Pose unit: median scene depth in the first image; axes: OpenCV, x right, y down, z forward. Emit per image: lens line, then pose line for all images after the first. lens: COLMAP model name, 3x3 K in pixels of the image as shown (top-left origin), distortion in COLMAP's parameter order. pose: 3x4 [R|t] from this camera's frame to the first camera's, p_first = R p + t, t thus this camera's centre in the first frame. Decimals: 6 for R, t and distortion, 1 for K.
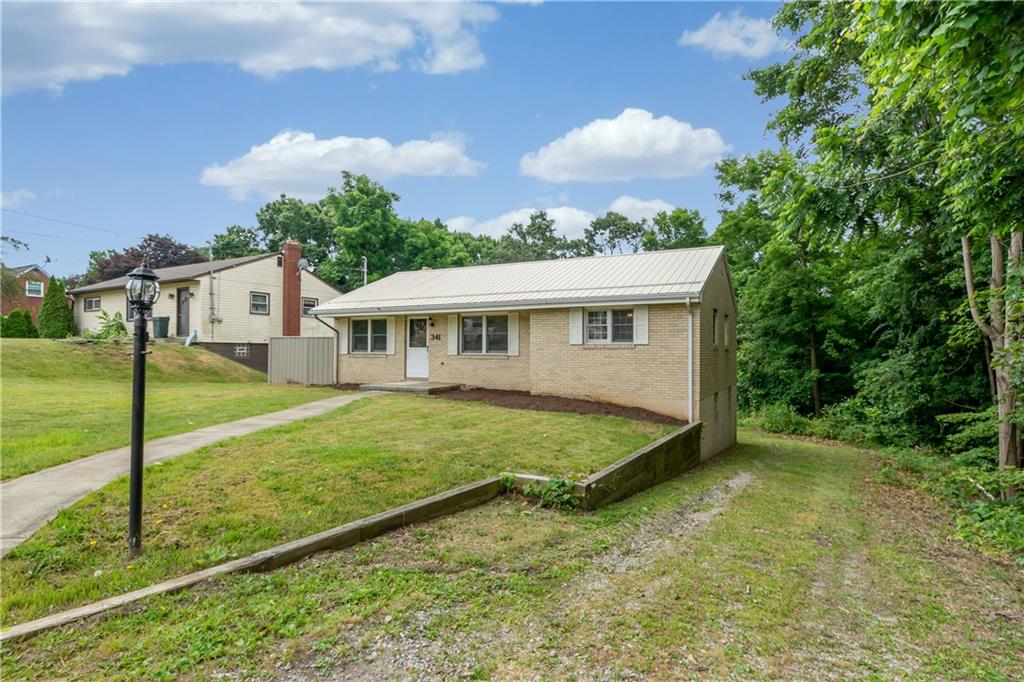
lens RADIAL K [[503.7, 0, 535.8], [0, 503.7, 343.0], [0, 0, 1]] dist [-0.004662, -0.000128]
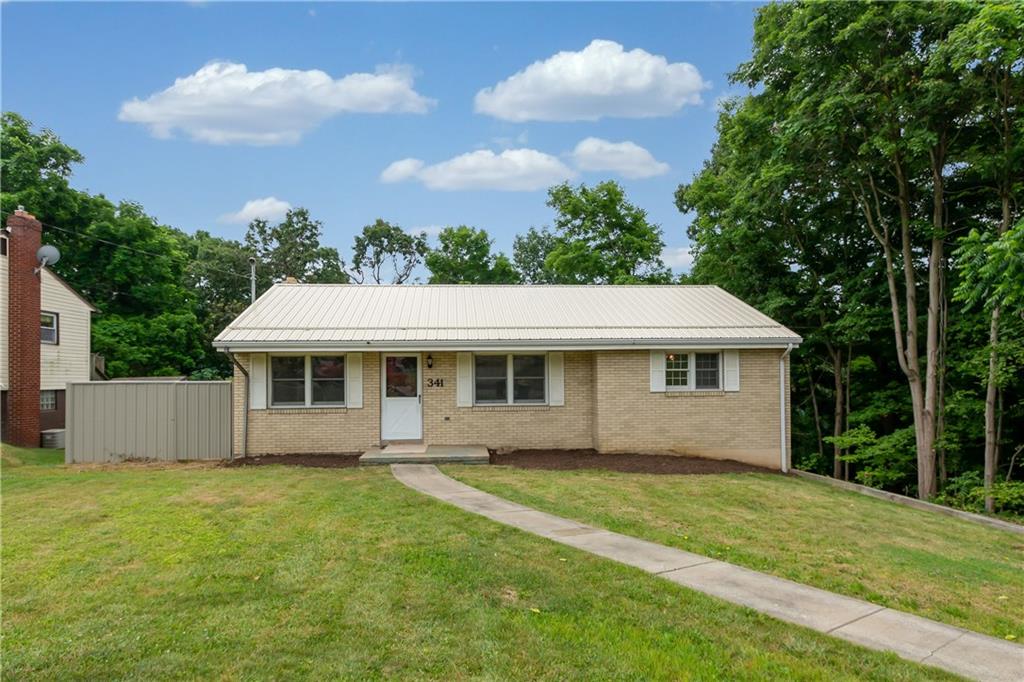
lens RADIAL K [[581.9, 0, 493.8], [0, 581.9, 369.0], [0, 0, 1]] dist [-0.004806, 0.000236]
pose [[0.860942, -0.002387, 0.508698, -0.576835], [0.004123, 0.999989, -0.002284, -0.030639], [-0.508686, 0.004063, 0.860942, 0.238736]]
